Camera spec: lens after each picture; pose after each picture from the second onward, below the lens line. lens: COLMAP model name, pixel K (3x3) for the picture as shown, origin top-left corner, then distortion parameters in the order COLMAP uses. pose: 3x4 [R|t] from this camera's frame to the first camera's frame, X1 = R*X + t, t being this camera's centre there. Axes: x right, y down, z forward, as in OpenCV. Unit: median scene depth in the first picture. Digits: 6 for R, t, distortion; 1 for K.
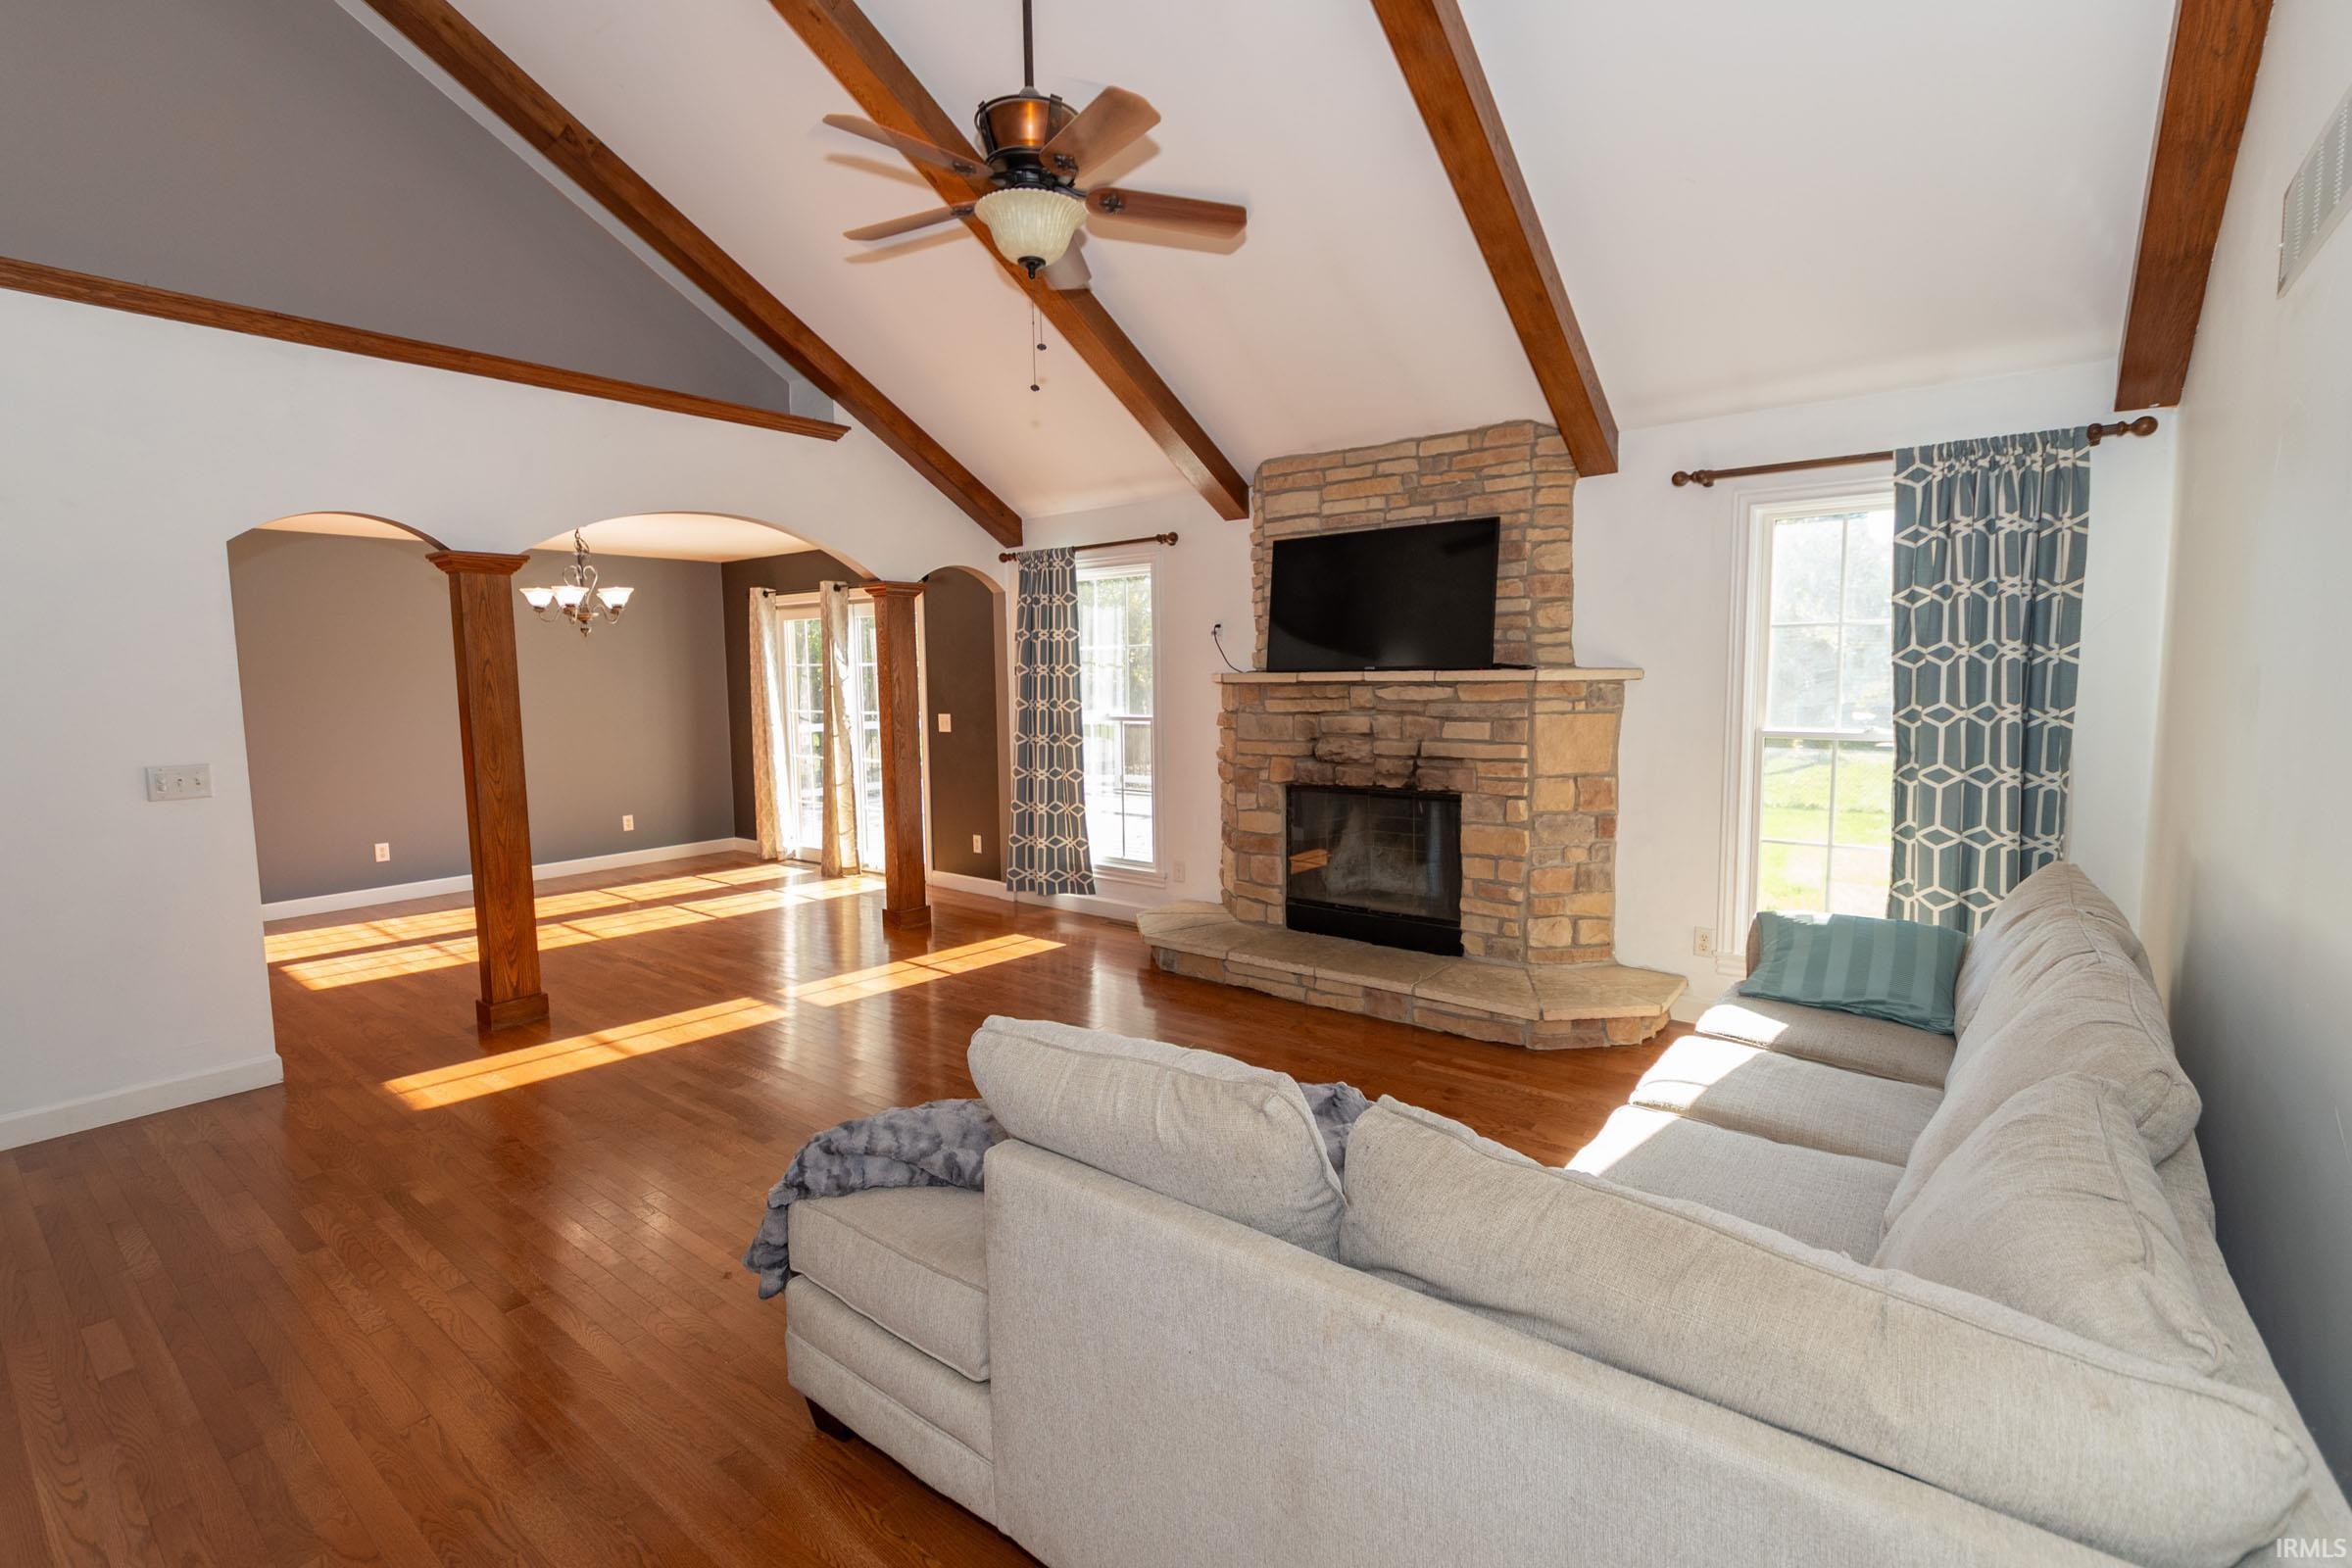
lens RADIAL K [[1058.5, 0, 1168.4], [0, 1058.5, 770.7], [0, 0, 1]] dist [-0.000873, 0.000482]
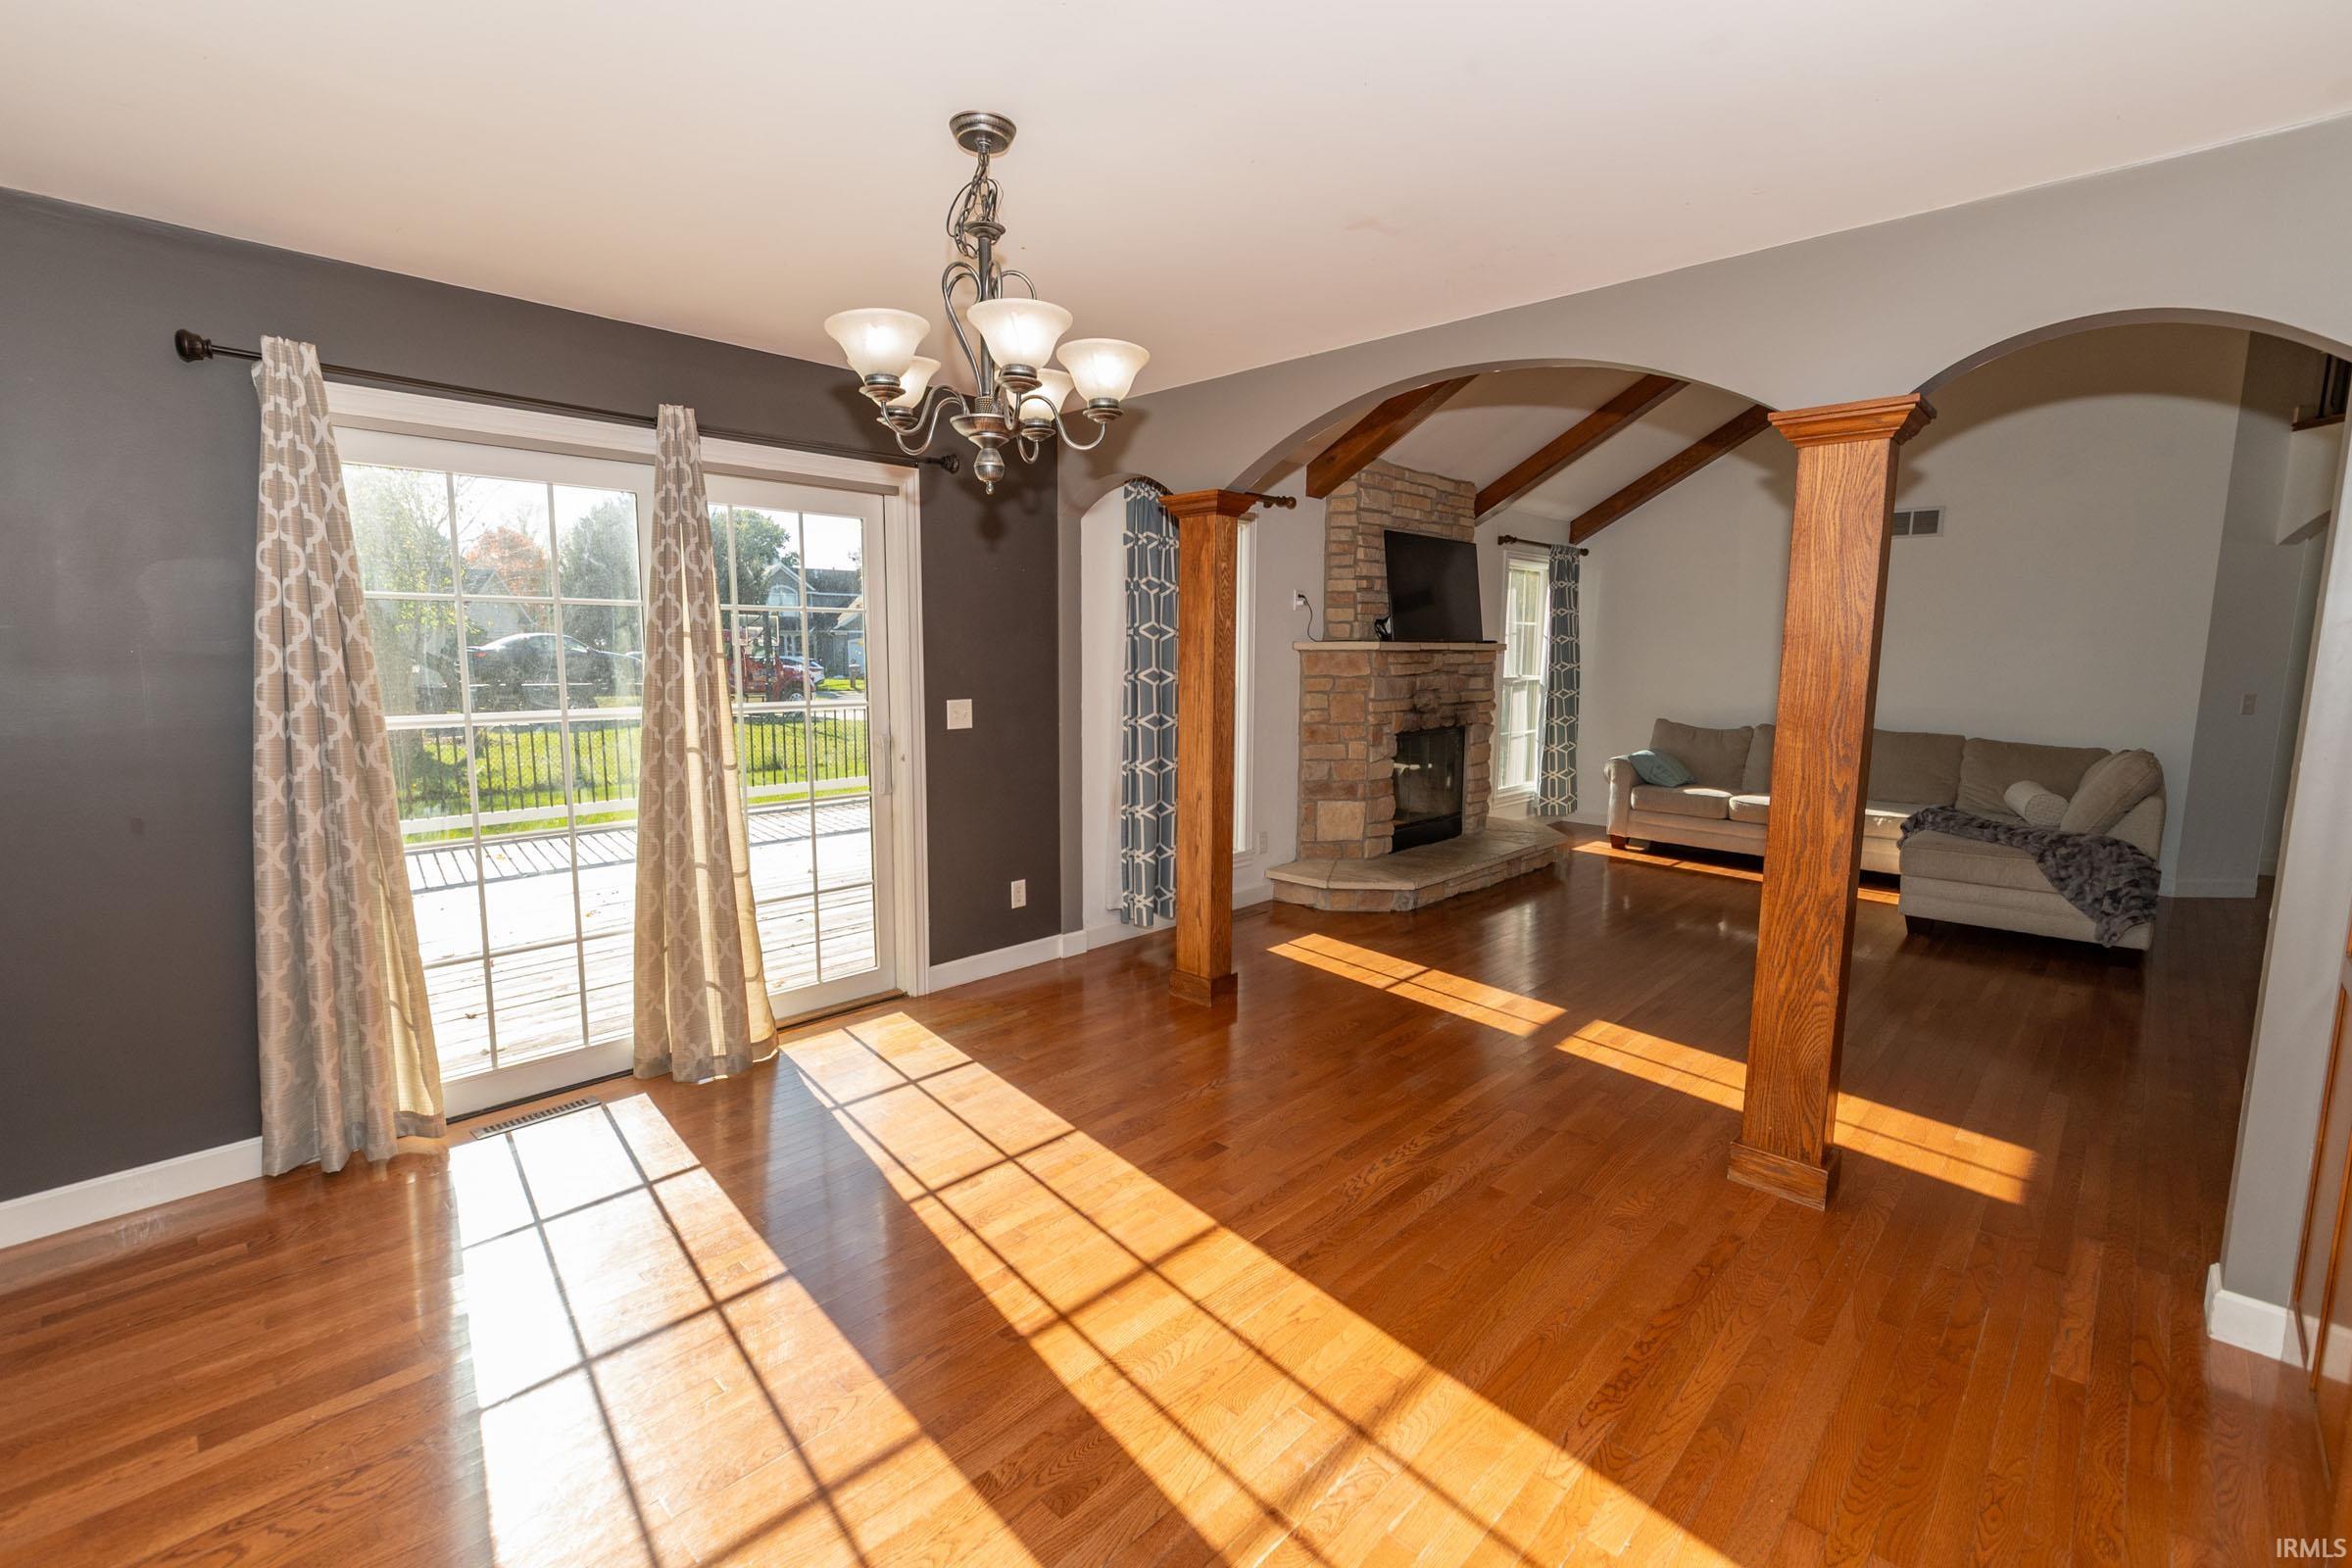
lens RADIAL K [[1033.5, 0, 1161.3], [0, 1033.5, 779.6], [0, 0, 1]] dist [0.003344, -0.001196]
pose [[0.099451, -0.110933, 0.988839, -1.198710], [0.088174, 0.990839, 0.102289, -0.088799], [-0.991128, 0.077017, 0.108321, 1.250812]]
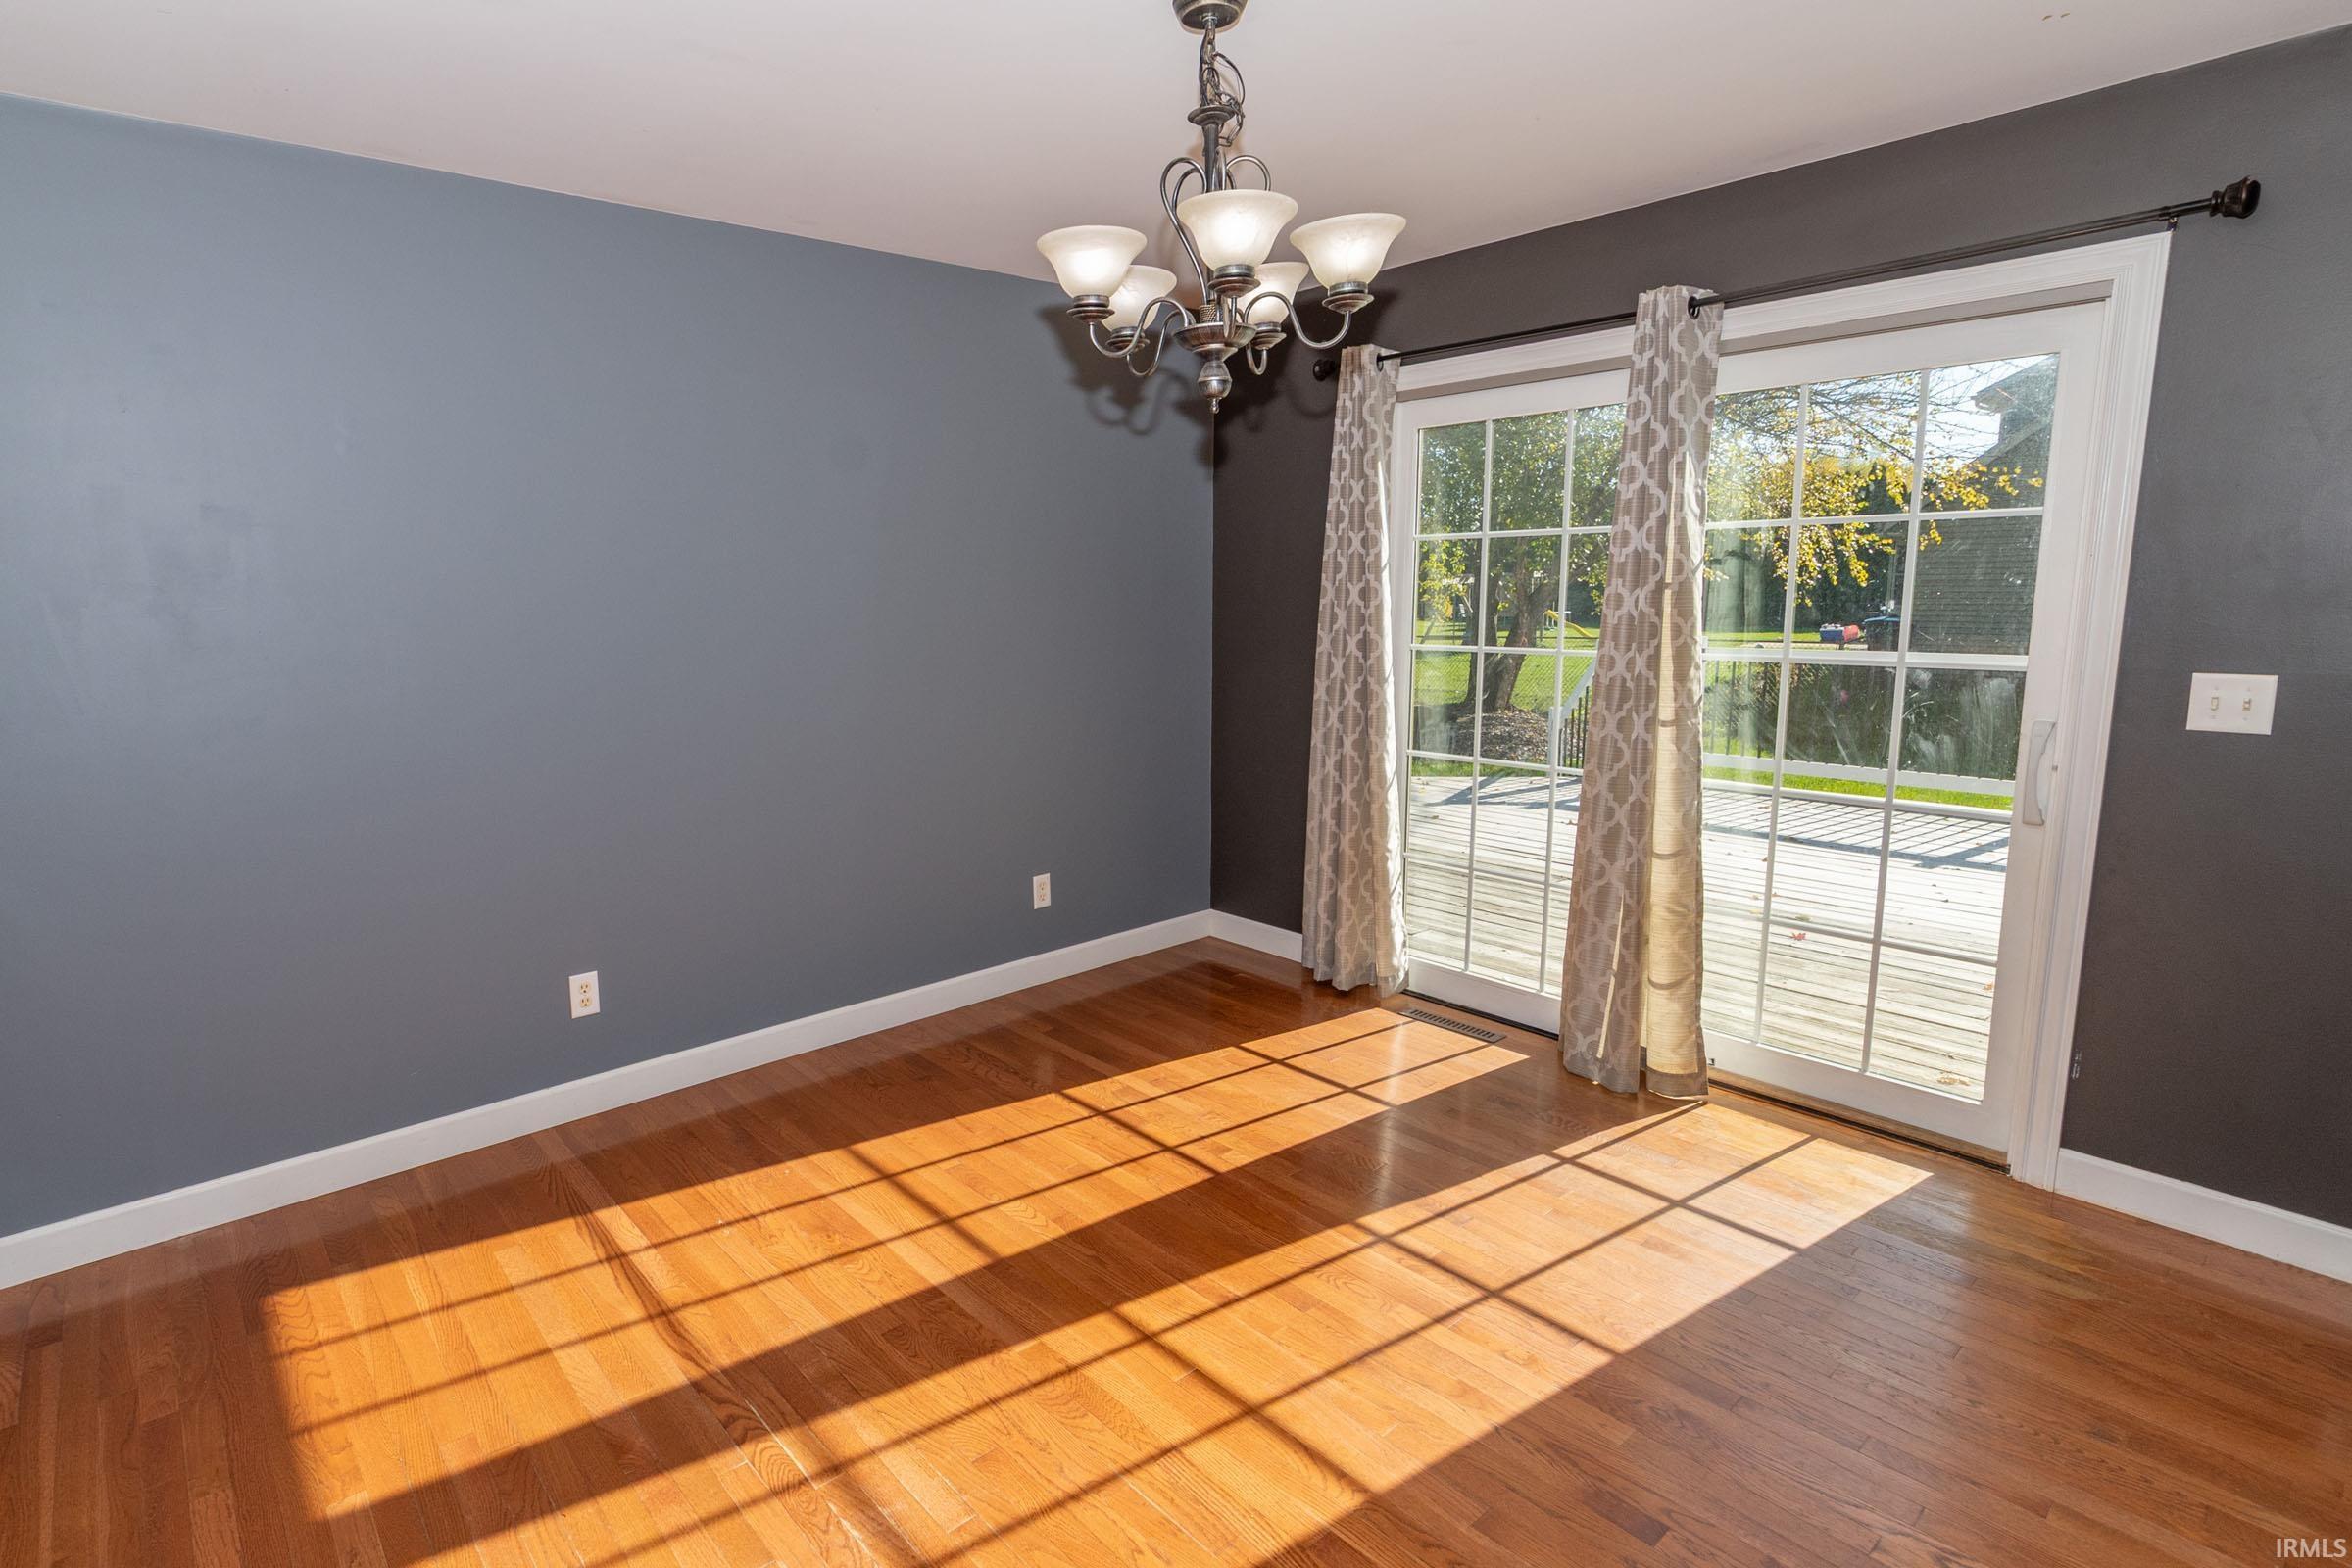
lens RADIAL K [[1174.3, 0, 1015.6], [0, 1174.3, 749.8], [0, 0, 1]] dist [0.005722, 0.000634]
pose [[0.971961, 0.031912, -0.232965, -0.712731], [-0.020112, 0.998400, 0.052851, -0.064711], [0.234279, -0.046684, 0.971048, 0.898683]]
